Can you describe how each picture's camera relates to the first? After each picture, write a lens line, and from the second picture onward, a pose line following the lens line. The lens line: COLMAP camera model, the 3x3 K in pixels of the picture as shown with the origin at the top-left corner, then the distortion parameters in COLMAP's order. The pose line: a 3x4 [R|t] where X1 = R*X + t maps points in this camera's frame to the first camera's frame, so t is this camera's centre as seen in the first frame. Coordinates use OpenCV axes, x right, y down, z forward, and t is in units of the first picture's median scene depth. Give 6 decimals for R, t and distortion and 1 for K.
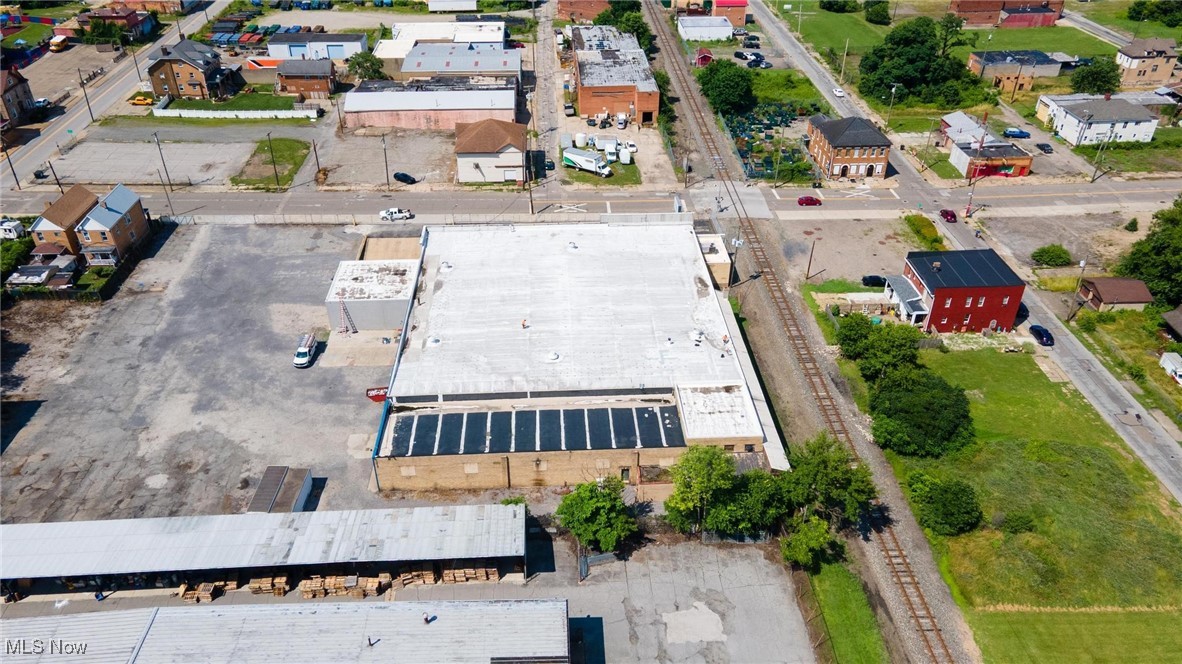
lens RADIAL K [[858.8, 0, 589.8], [0, 858.8, 330.8], [0, 0, 1]] dist [0.032812, 0.029523]
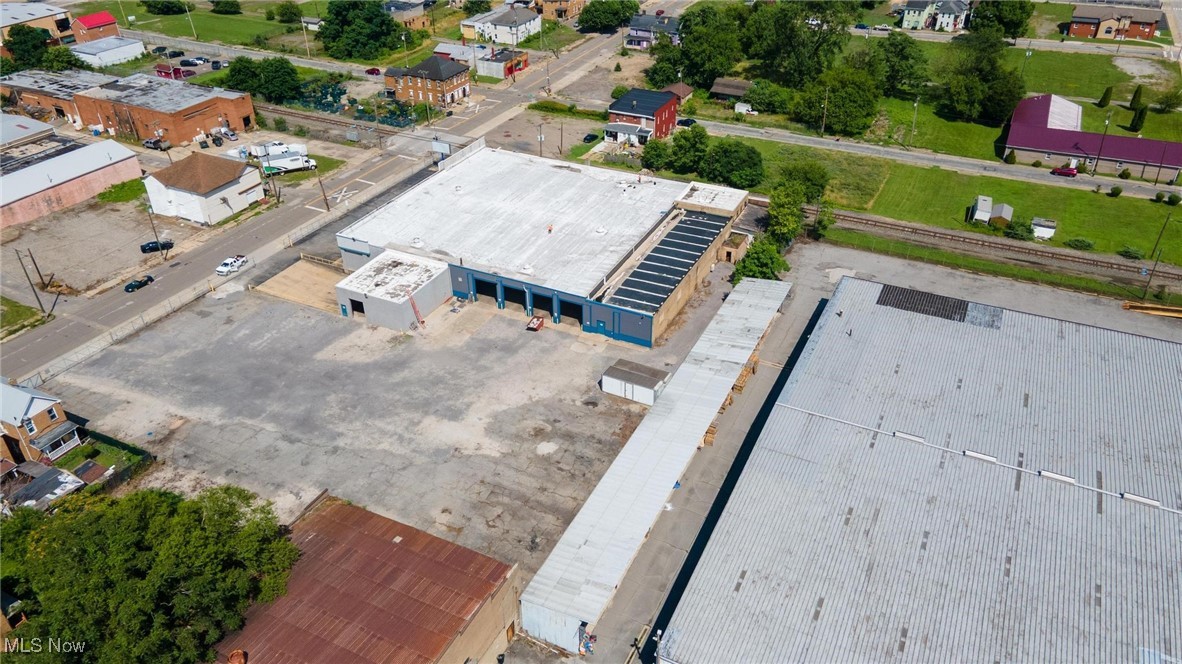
lens RADIAL K [[867.6, 0, 591.0], [0, 867.6, 332.0], [0, 0, 1]] dist [0.022210, 0.050486]
pose [[0.487929, -0.480618, 0.728650, -0.659370], [0.490206, 0.841571, 0.226842, -0.087939], [-0.722235, 0.246506, 0.646229, 0.138723]]
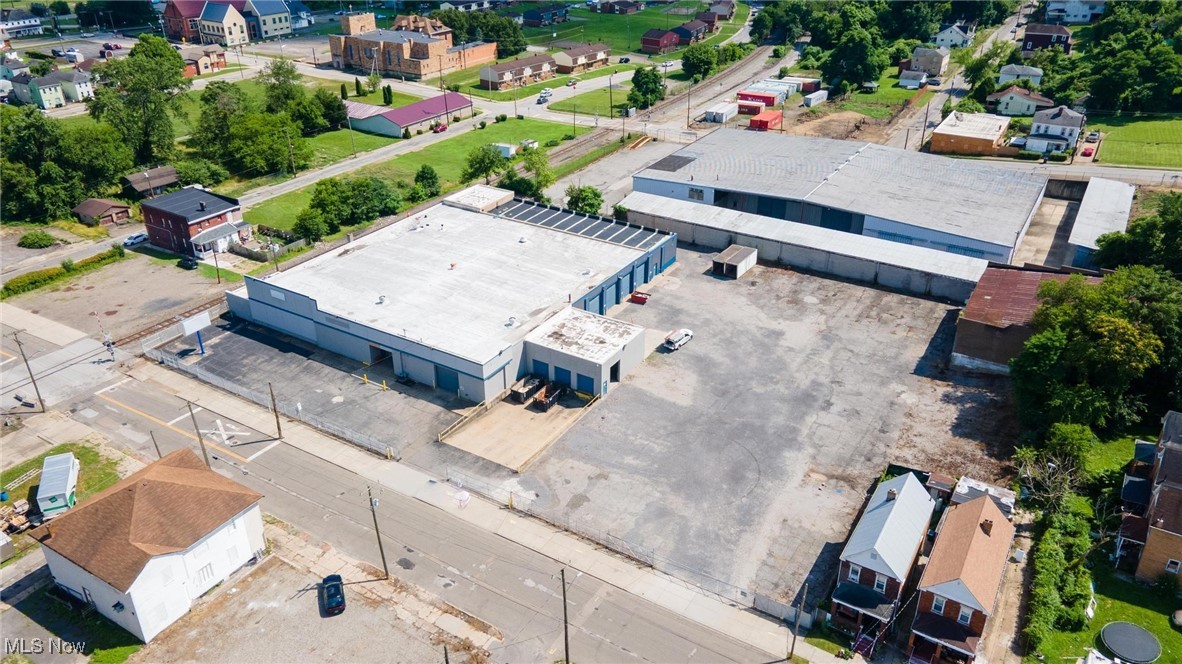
lens RADIAL K [[858.8, 0, 589.8], [0, 858.8, 330.8], [0, 0, 1]] dist [0.032812, 0.029523]
pose [[-0.822373, -0.271467, 0.500009, -0.513112], [0.310958, 0.521499, 0.794572, -0.568894], [-0.476454, 0.808916, -0.344452, 0.949725]]
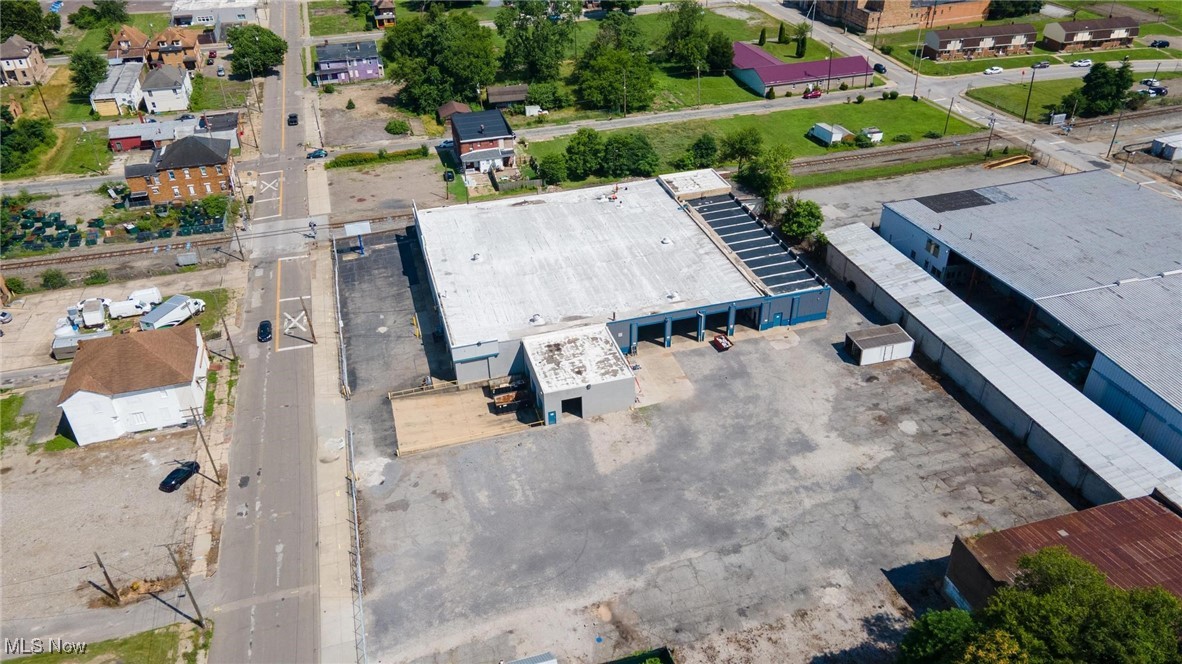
lens RADIAL K [[858.8, 0, 589.8], [0, 858.8, 330.8], [0, 0, 1]] dist [0.032812, 0.029523]
pose [[-0.226821, -0.532537, 0.815449, -0.683812], [0.551630, 0.619779, 0.558192, -0.400602], [-0.802656, 0.576436, 0.153184, 0.610536]]
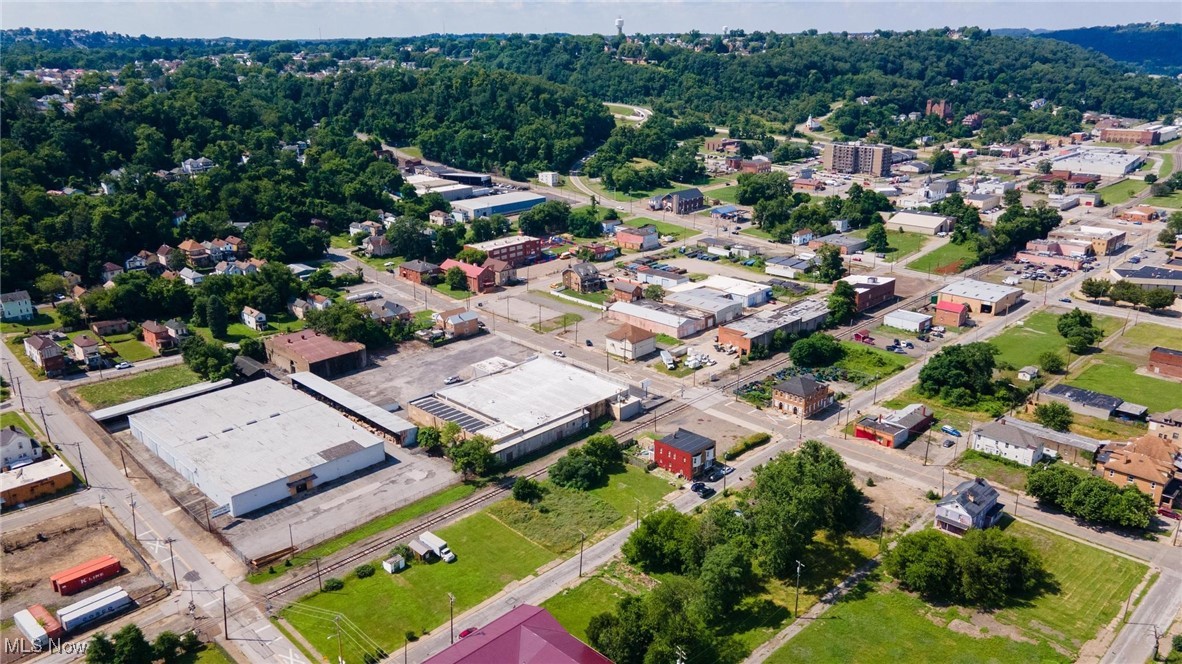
lens RADIAL K [[867.6, 0, 591.0], [0, 867.6, 332.0], [0, 0, 1]] dist [0.022210, 0.050486]
pose [[0.668549, 0.227645, -0.707968, 1.143139], [-0.399377, 0.912969, -0.083577, -0.035703], [0.627328, 0.338621, 0.701281, -0.376686]]
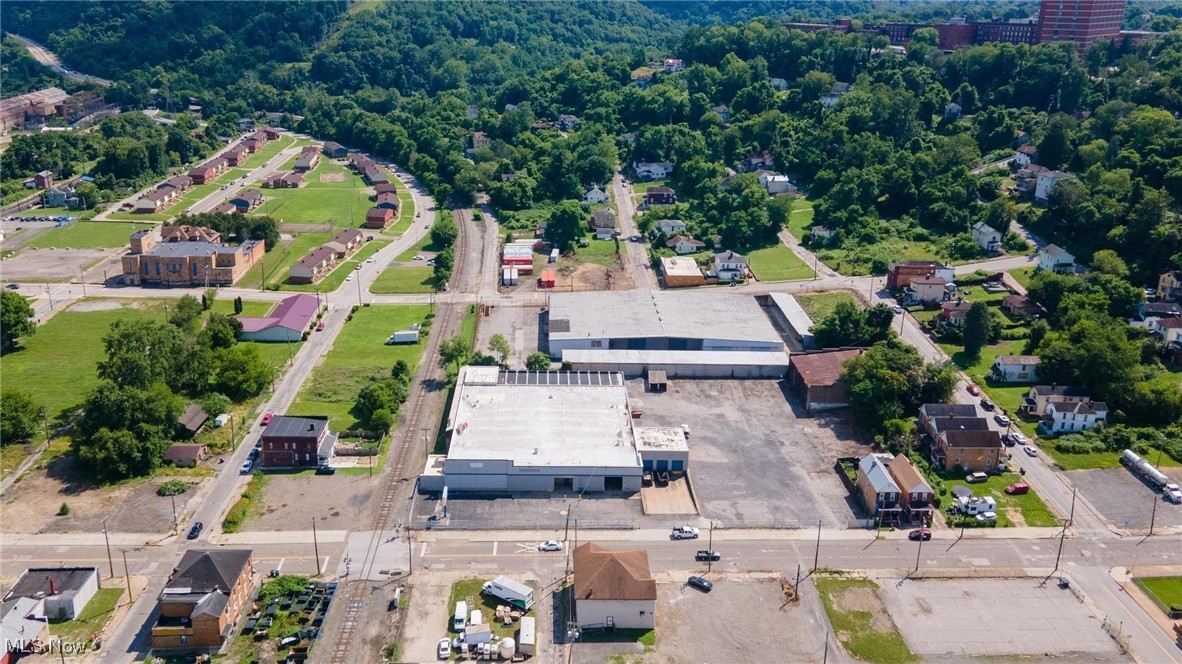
lens RADIAL K [[915.7, 0, 570.2], [0, 915.7, 294.0], [0, 0, 1]] dist [0.034317, -0.000877]
pose [[-0.999284, -0.030444, 0.022448, -0.080773], [-0.000794, 0.610217, 0.792234, -1.148351], [-0.037817, 0.791649, -0.609804, 1.333040]]
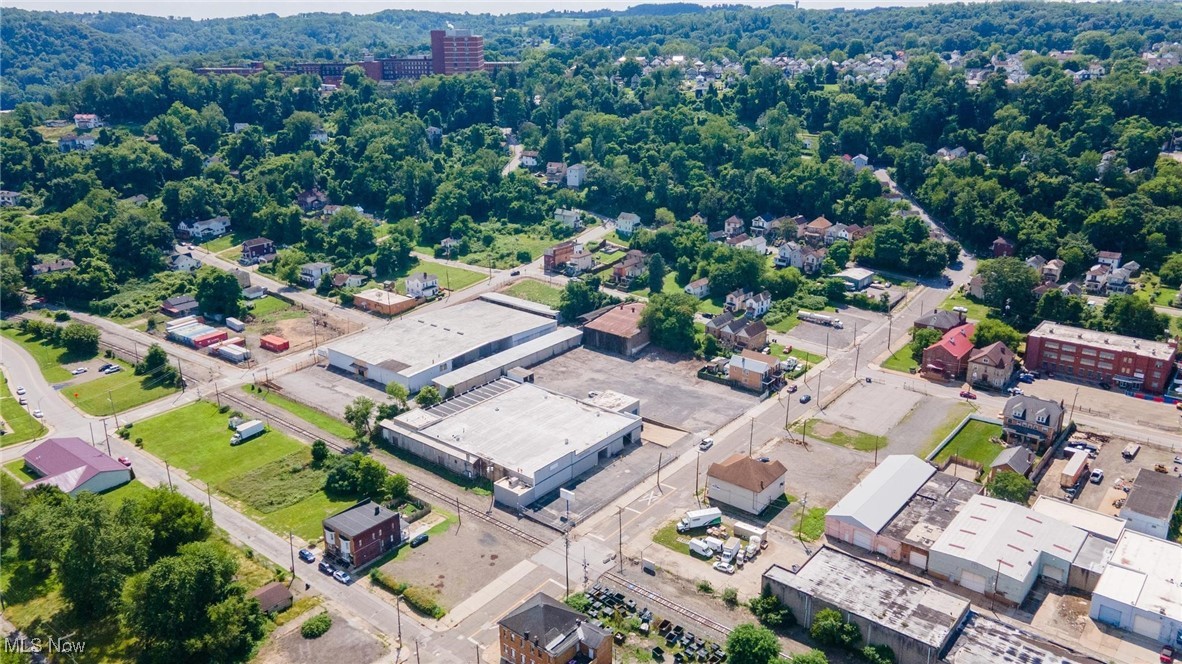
lens RADIAL K [[873.2, 0, 591.0], [0, 873.2, 332.0], [0, 0, 1]] dist [0.042949, 0.002383]
pose [[-0.674193, 0.248479, -0.695501, 0.837001], [-0.400861, 0.667812, 0.627166, -1.029577], [0.620302, 0.701631, -0.350629, 1.137857]]
